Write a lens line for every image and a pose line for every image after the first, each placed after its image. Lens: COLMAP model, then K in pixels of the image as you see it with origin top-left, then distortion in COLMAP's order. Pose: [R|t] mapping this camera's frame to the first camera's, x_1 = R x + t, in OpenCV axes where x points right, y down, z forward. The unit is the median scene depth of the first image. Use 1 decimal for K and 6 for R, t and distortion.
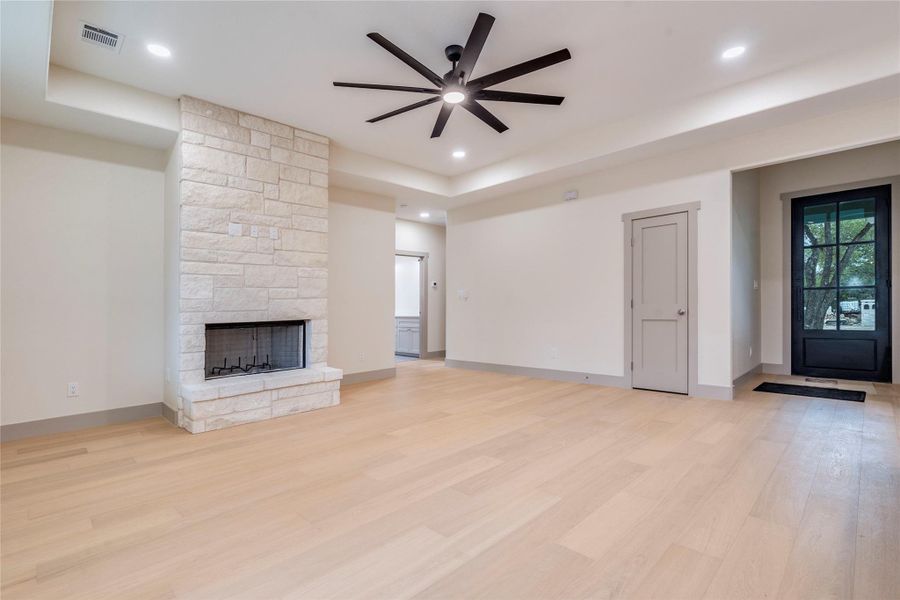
lens RADIAL K [[427.4, 0, 458.6], [0, 427.4, 301.5], [0, 0, 1]] dist [-0.002782, -0.000340]
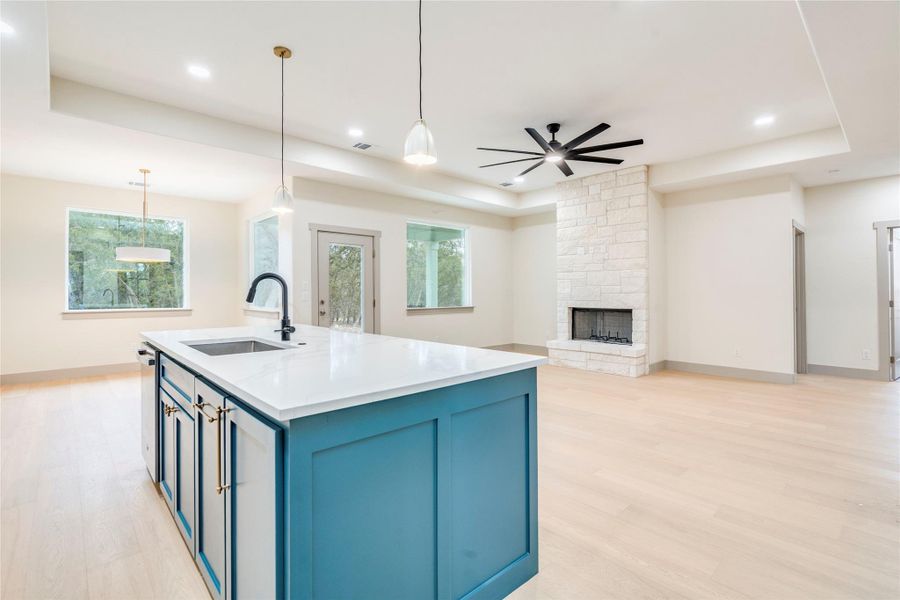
lens RADIAL K [[422.8, 0, 448.0], [0, 422.8, 270.4], [0, 0, 1]] dist [-0.001006, 0.000044]
pose [[-0.043722, -0.032106, -0.998528, 1.055258], [0.007531, 0.999444, -0.032465, -0.041548], [0.999015, -0.008940, -0.043456, 0.528550]]
